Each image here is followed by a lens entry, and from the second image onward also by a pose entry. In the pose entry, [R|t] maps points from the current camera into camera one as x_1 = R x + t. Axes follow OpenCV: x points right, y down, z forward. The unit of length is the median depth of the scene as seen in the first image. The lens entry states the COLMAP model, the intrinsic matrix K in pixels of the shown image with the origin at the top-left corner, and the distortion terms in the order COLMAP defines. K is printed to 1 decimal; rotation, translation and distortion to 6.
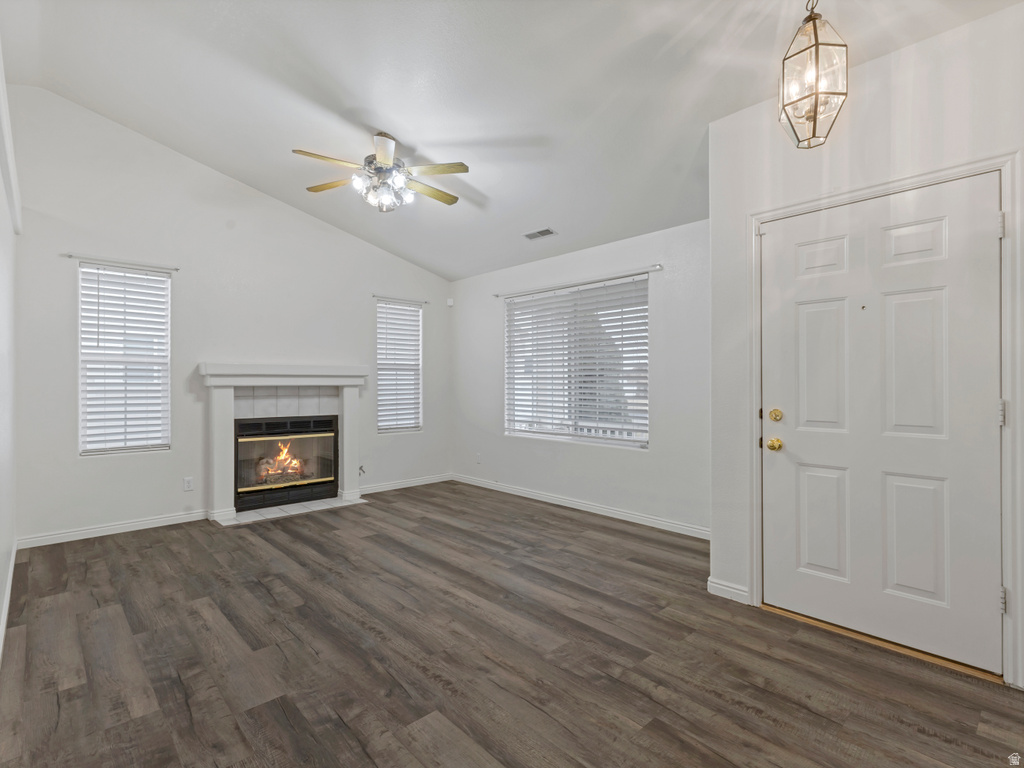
lens RADIAL K [[499.0, 0, 506.8], [0, 499.0, 382.9], [0, 0, 1]] dist [-0.001701, -0.000321]
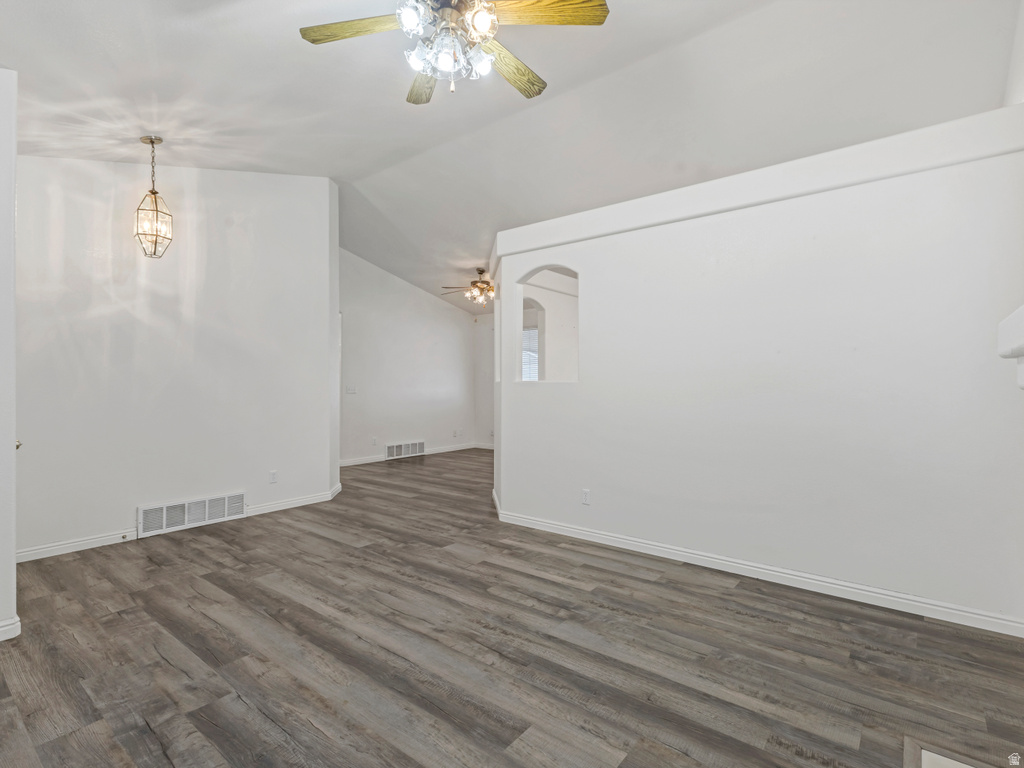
lens RADIAL K [[504.4, 0, 512.0], [0, 504.4, 384.0], [0, 0, 1]] dist [0.004851, 0.000735]
pose [[-0.988391, 0.004101, -0.151876, -0.291780], [0.003620, 0.999988, 0.003444, 0.000554], [0.151888, 0.002854, -0.988394, 2.024494]]
